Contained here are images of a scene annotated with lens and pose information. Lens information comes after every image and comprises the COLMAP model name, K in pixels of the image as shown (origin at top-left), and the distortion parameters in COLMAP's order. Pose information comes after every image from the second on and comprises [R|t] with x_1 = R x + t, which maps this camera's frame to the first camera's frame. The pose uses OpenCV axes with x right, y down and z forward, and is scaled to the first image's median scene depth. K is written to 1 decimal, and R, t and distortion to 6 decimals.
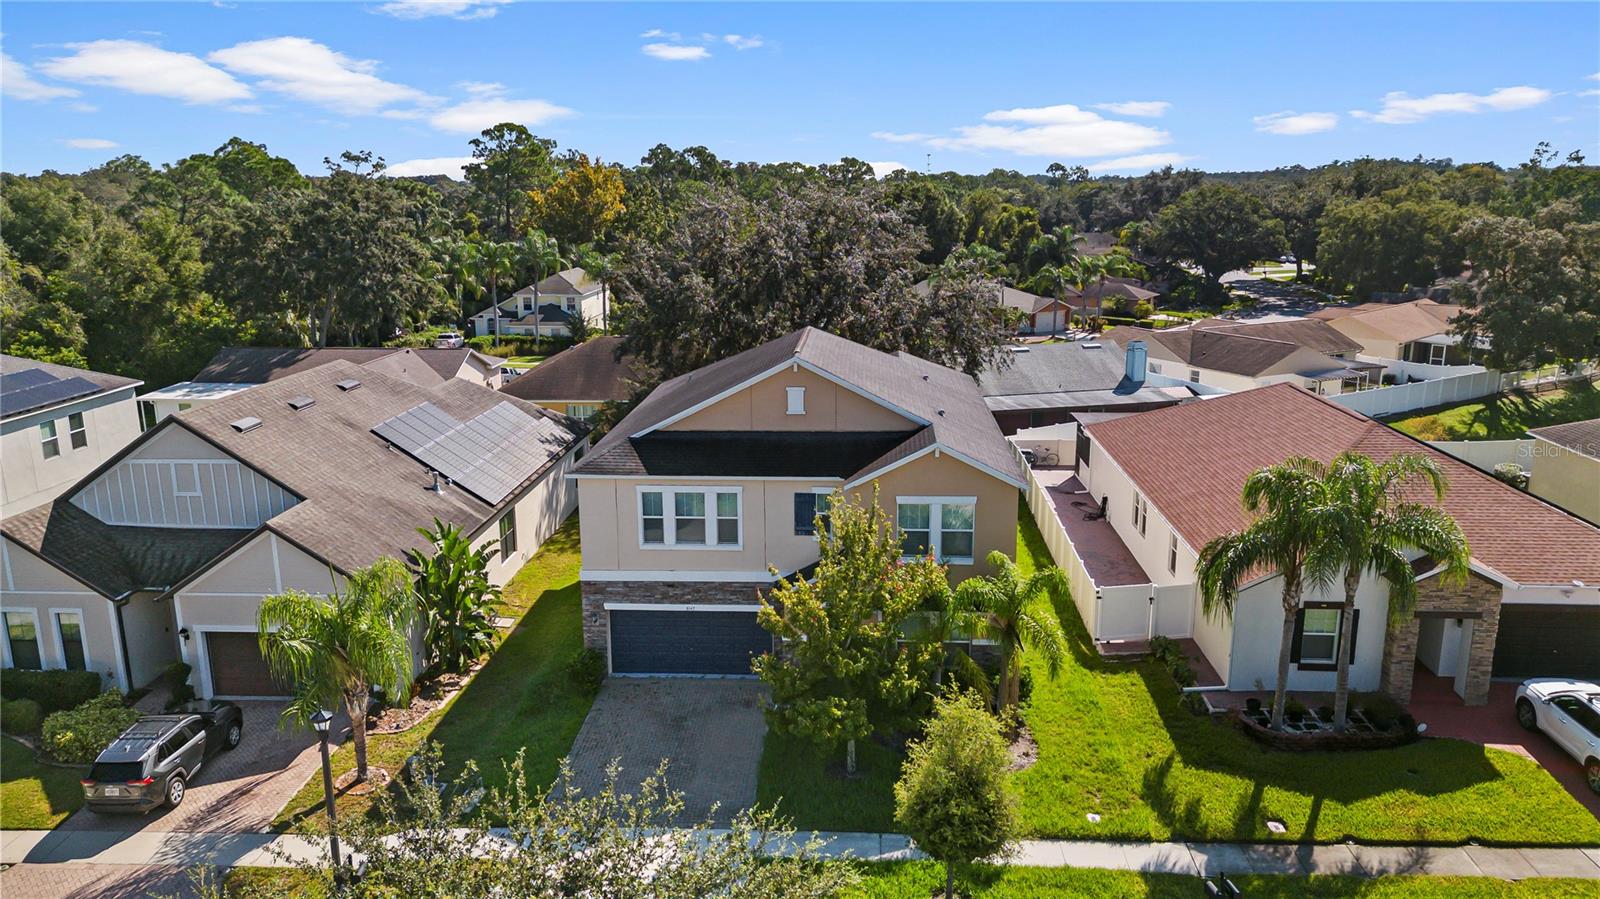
lens RADIAL K [[1124.6, 0, 800.0], [0, 1124.6, 449.5], [0, 0, 1]] dist [0.095890, -0.113782]
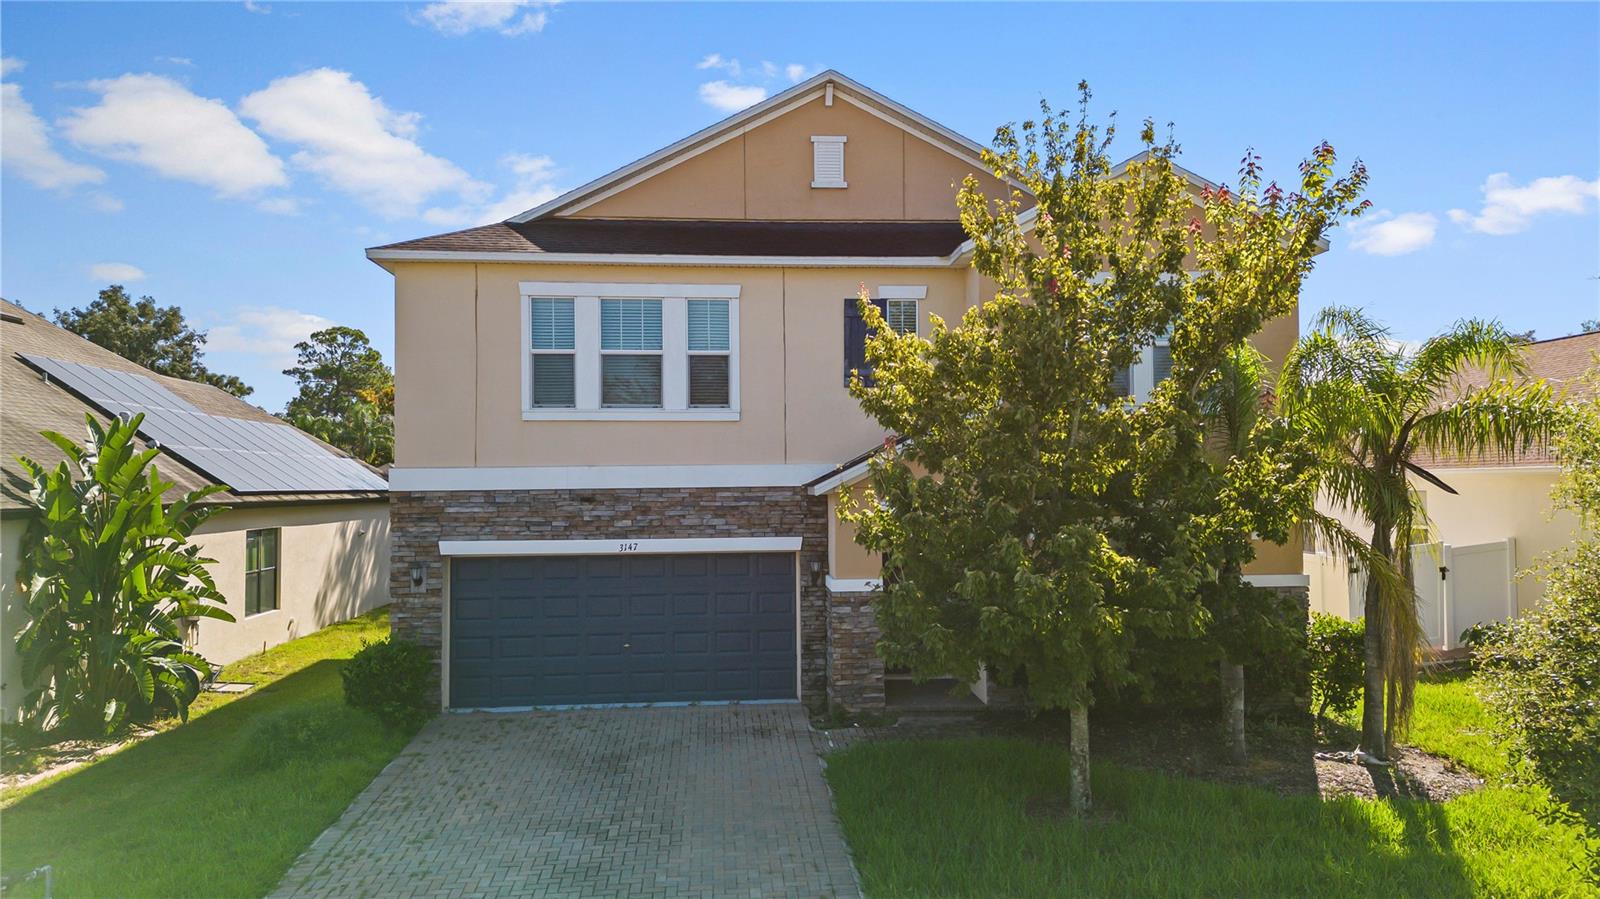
lens RADIAL K [[1124.6, 0, 800.0], [0, 1124.6, 449.5], [0, 0, 1]] dist [0.095890, -0.113782]
pose [[0.990767, 0.002177, 0.135560, -0.090845], [0.032343, 0.967207, -0.251921, 0.225493], [-0.131663, 0.253979, 0.958206, 0.529054]]
